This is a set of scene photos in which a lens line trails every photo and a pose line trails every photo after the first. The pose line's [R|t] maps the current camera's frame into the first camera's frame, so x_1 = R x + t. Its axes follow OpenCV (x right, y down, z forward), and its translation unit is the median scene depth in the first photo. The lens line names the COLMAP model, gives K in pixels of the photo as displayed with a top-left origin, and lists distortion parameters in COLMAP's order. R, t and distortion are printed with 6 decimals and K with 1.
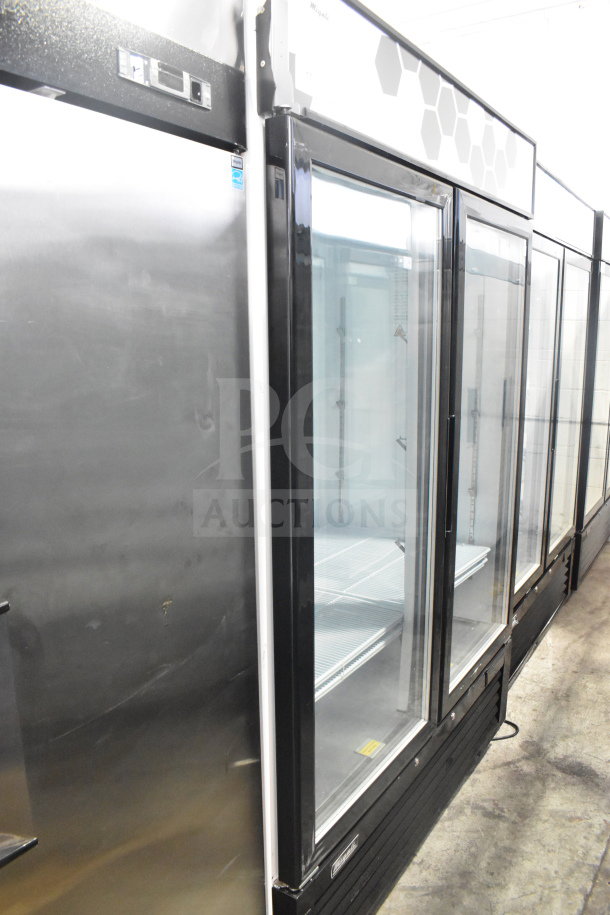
lens RADIAL K [[715.6, 0, 305.0], [0, 715.6, 457.5], [0, 0, 1]] dist [-0.115034, -0.000102]
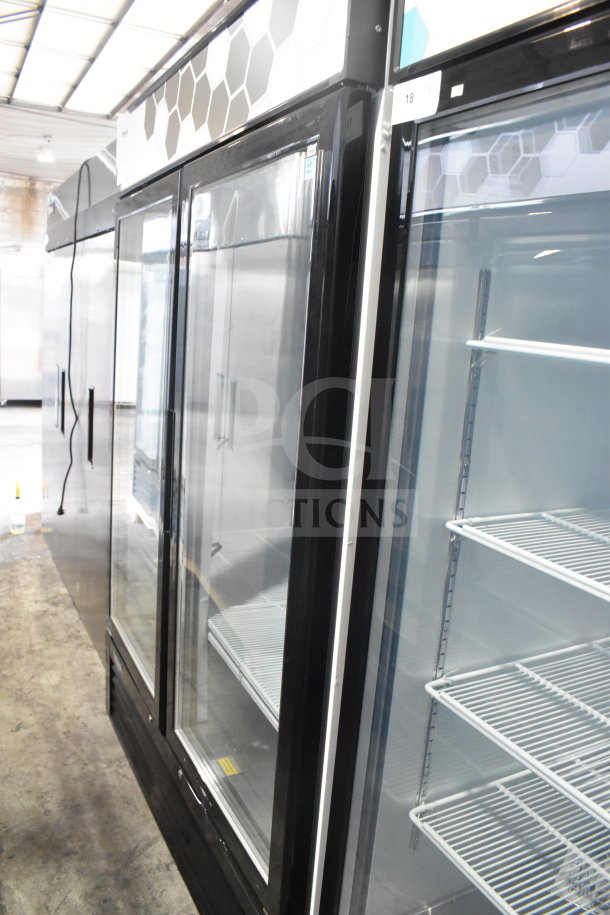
lens RADIAL K [[715.6, 0, 305.0], [0, 715.6, 457.5], [0, 0, 1]] dist [-0.115034, -0.000102]
pose [[-0.505354, 0.141895, -0.851166, 1.130970], [-0.219875, 0.932655, 0.286024, -0.380140], [0.834430, 0.331693, -0.440122, 1.934723]]
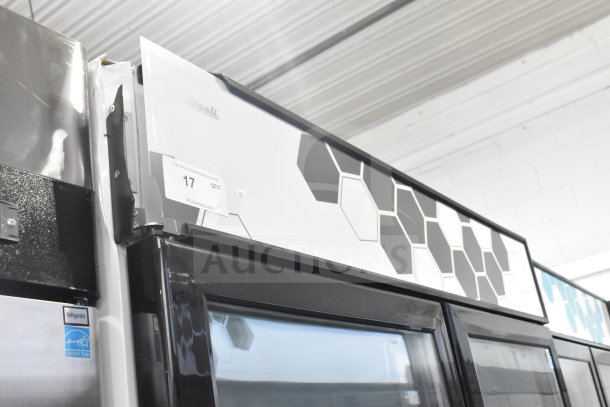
lens RADIAL K [[688.9, 0, 305.0], [0, 688.9, 203.5], [0, 0, 1]] dist [-0.005910, -0.008132]
pose [[0.986246, -0.164991, 0.009832, 0.080712], [0.145284, 0.837012, -0.527545, -0.103691], [0.078810, 0.521717, 0.849470, 0.302631]]
